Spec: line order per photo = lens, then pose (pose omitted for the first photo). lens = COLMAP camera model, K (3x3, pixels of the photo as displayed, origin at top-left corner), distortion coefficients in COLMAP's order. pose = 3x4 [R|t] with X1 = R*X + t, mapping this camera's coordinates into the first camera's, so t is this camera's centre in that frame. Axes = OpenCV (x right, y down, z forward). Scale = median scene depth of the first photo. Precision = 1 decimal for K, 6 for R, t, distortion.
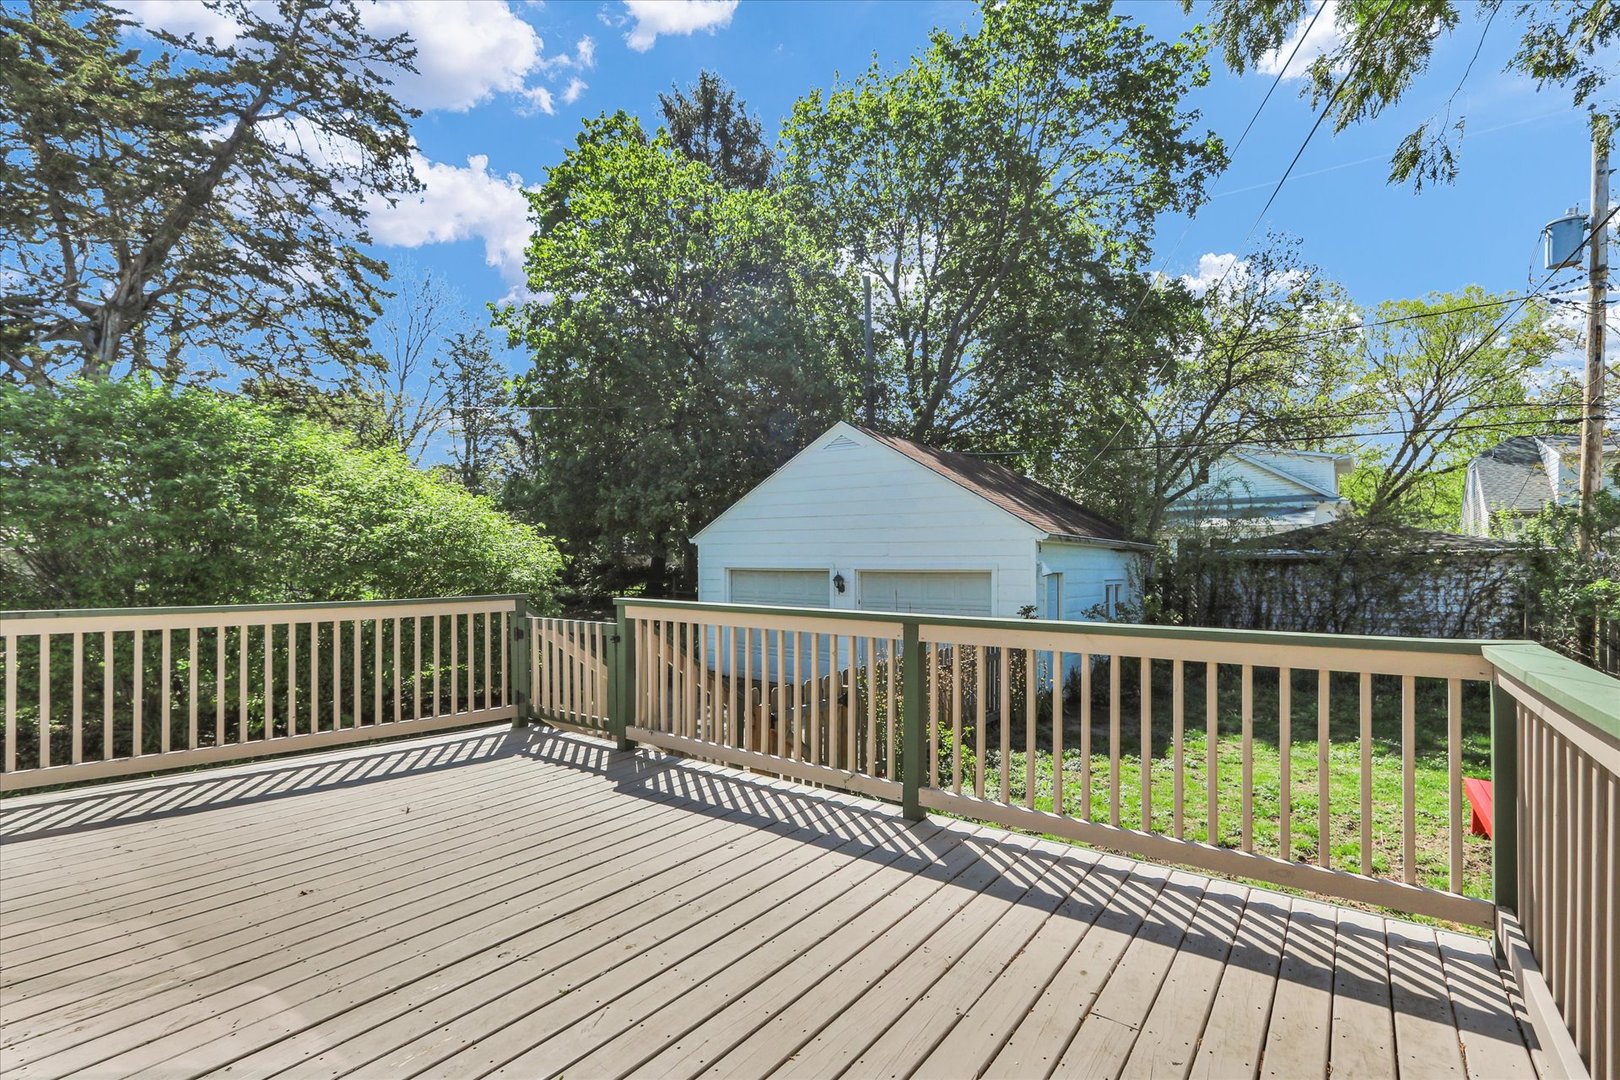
lens RADIAL K [[754.6, 0, 808.6], [0, 754.6, 564.9], [0, 0, 1]] dist [-0.001511, 0.000405]
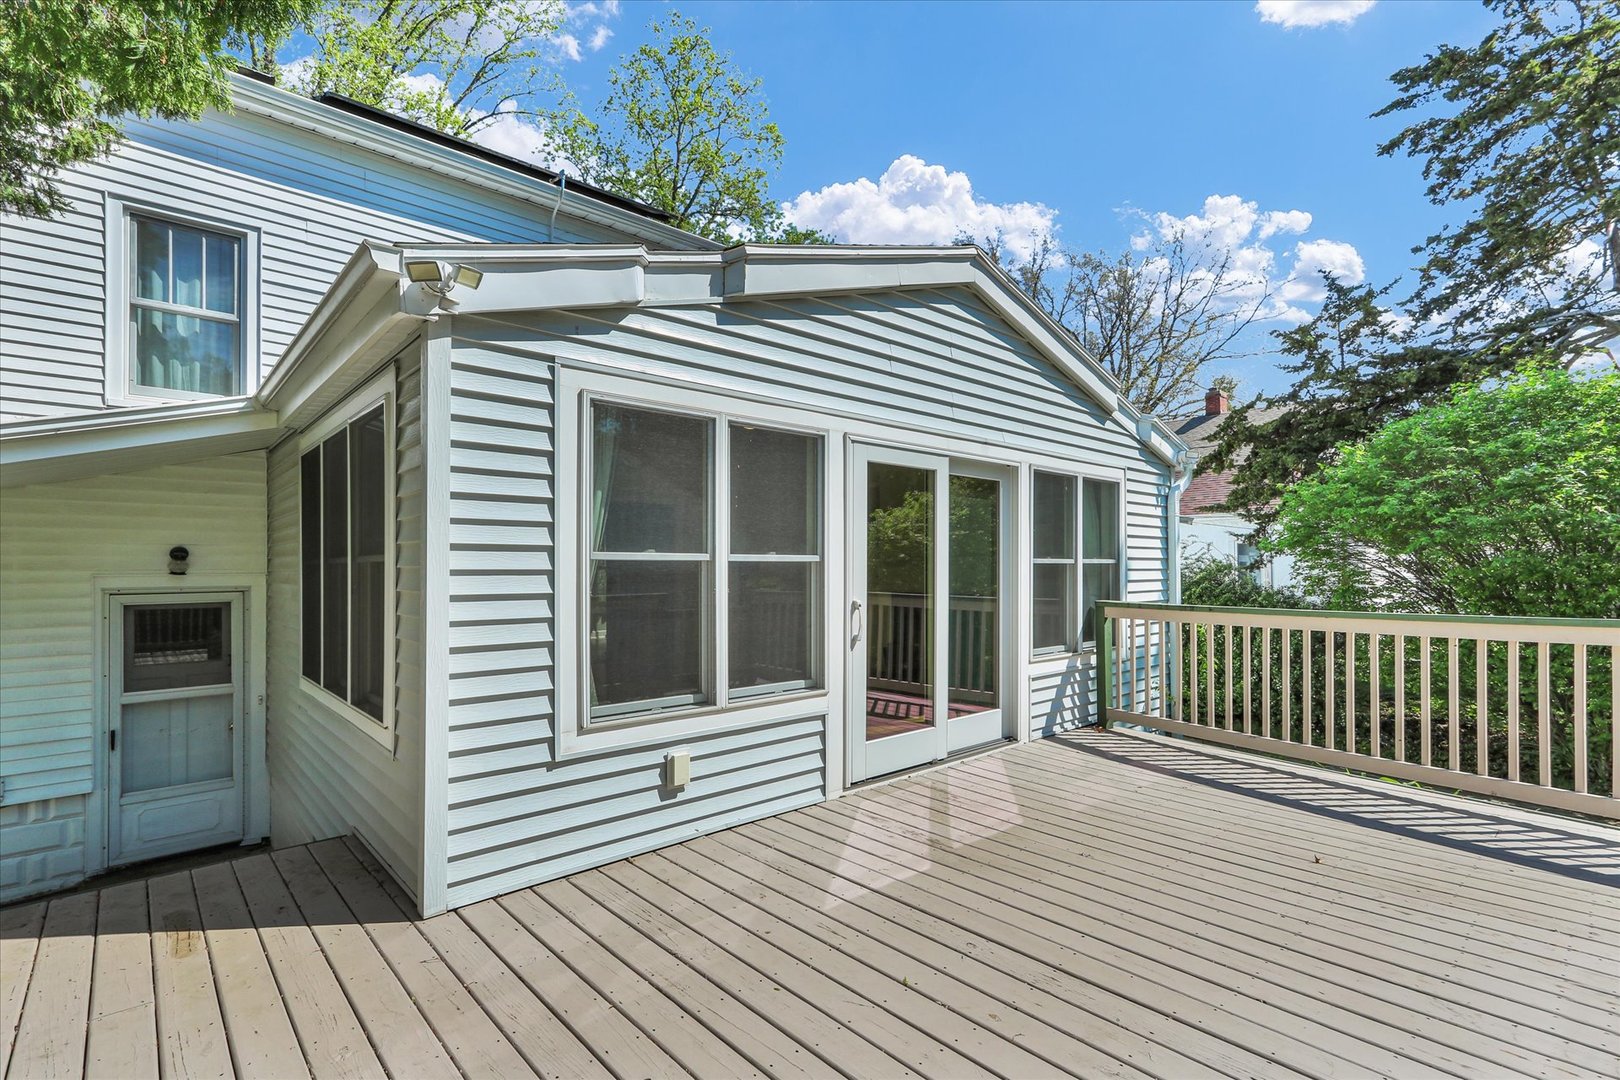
lens RADIAL K [[754.6, 0, 808.6], [0, 754.6, 564.9], [0, 0, 1]] dist [-0.001511, 0.000405]
pose [[-0.205643, -0.013043, -0.978540, 0.407068], [-0.002684, 0.999915, -0.012764, 0.013478], [0.978623, 0.000001, -0.205661, 0.637428]]
